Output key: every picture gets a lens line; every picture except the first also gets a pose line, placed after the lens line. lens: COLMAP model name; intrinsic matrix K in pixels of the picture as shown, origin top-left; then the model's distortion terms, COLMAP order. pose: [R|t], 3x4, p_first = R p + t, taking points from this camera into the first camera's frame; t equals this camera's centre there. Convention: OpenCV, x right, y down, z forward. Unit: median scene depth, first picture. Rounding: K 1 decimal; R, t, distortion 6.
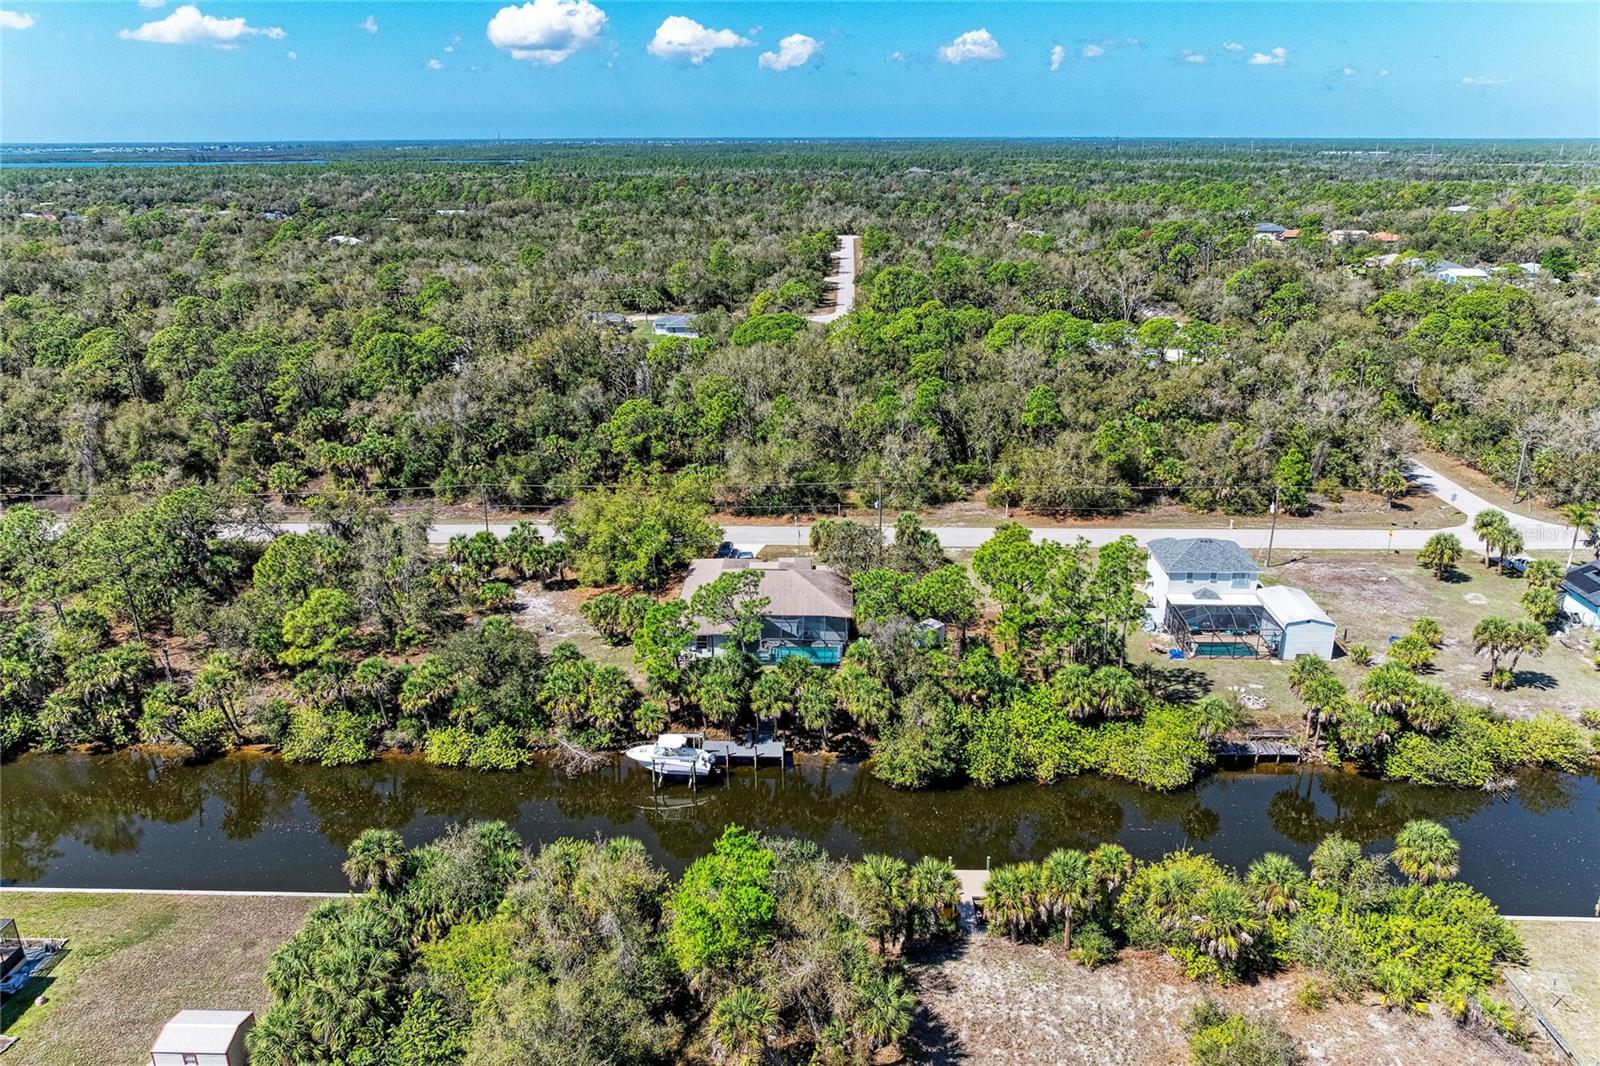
lens RADIAL K [[1095.1, 0, 799.9], [0, 1095.1, 529.9], [0, 0, 1]] dist [-0.001359, 0.000589]
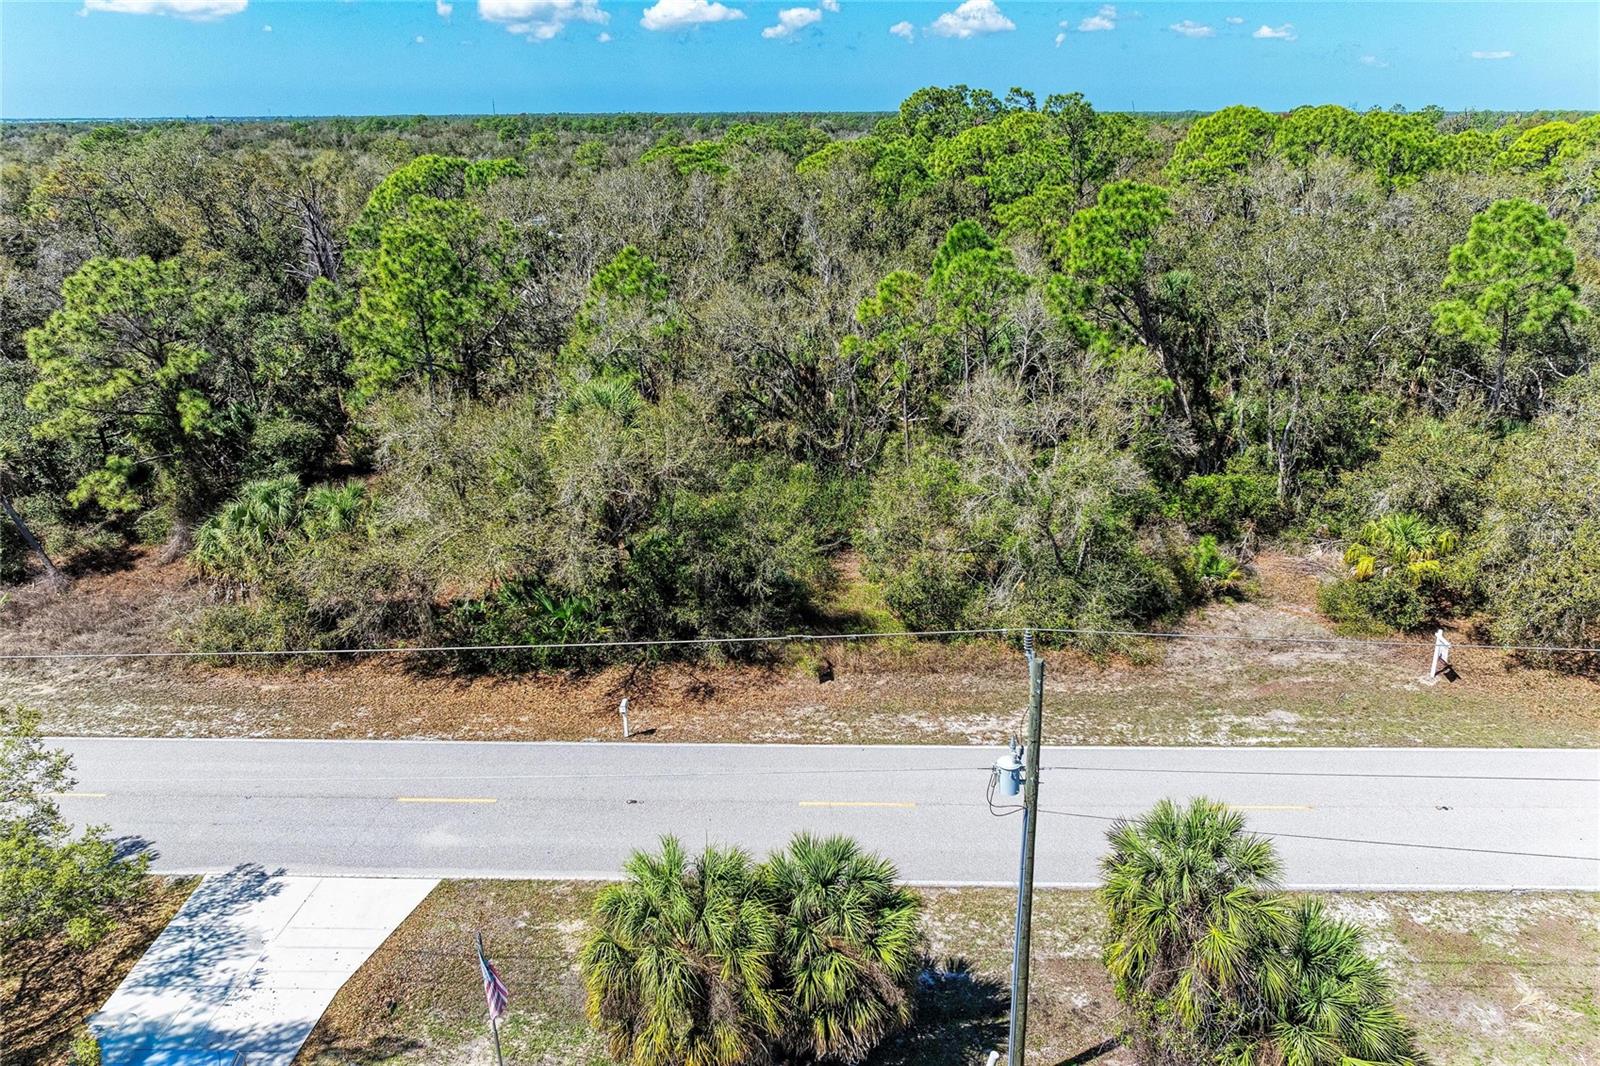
lens RADIAL K [[1095.1, 0, 802.4], [0, 1095.1, 536.3], [0, 0, 1]] dist [-0.001359, 0.000589]
pose [[0.999996, -0.000475, 0.002629, 0.033345], [0.000405, 0.999649, 0.026497, -0.052409], [-0.002641, -0.026496, 0.999645, 0.720675]]
